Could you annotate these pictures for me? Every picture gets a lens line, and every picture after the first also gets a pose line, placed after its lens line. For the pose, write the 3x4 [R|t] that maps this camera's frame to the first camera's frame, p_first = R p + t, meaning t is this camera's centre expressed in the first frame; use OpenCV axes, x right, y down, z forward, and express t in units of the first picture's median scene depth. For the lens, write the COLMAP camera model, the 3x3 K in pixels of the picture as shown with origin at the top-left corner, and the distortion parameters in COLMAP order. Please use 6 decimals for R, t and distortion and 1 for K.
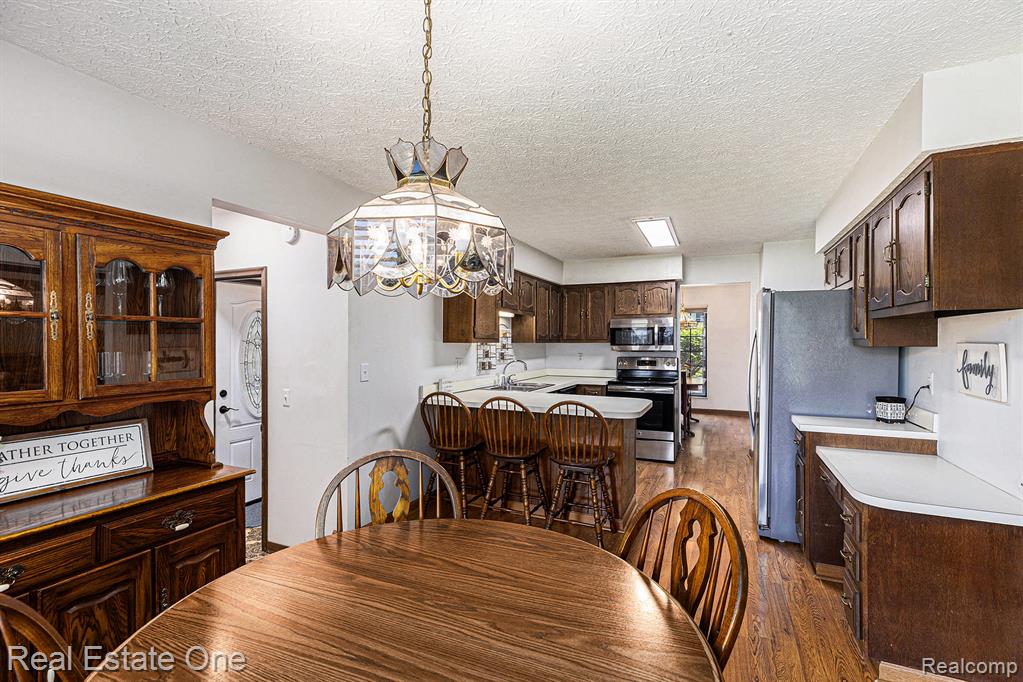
lens RADIAL K [[463.6, 0, 513.8], [0, 463.6, 338.3], [0, 0, 1]] dist [0.003875, -0.000185]
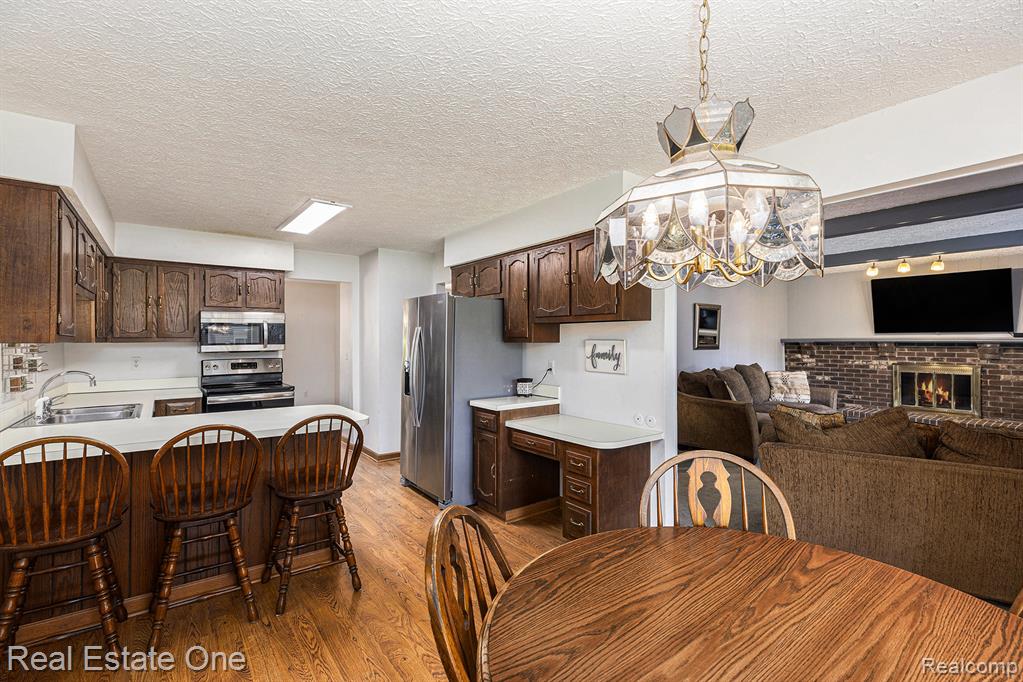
lens RADIAL K [[463.6, 0, 511.9], [0, 463.6, 341.1], [0, 0, 1]] dist [0.003875, -0.000185]
pose [[0.480745, -0.002703, 0.876856, -0.453876], [-0.004665, 0.999973, 0.005640, 0.004571], [-0.876848, -0.006802, 0.480719, 0.369465]]
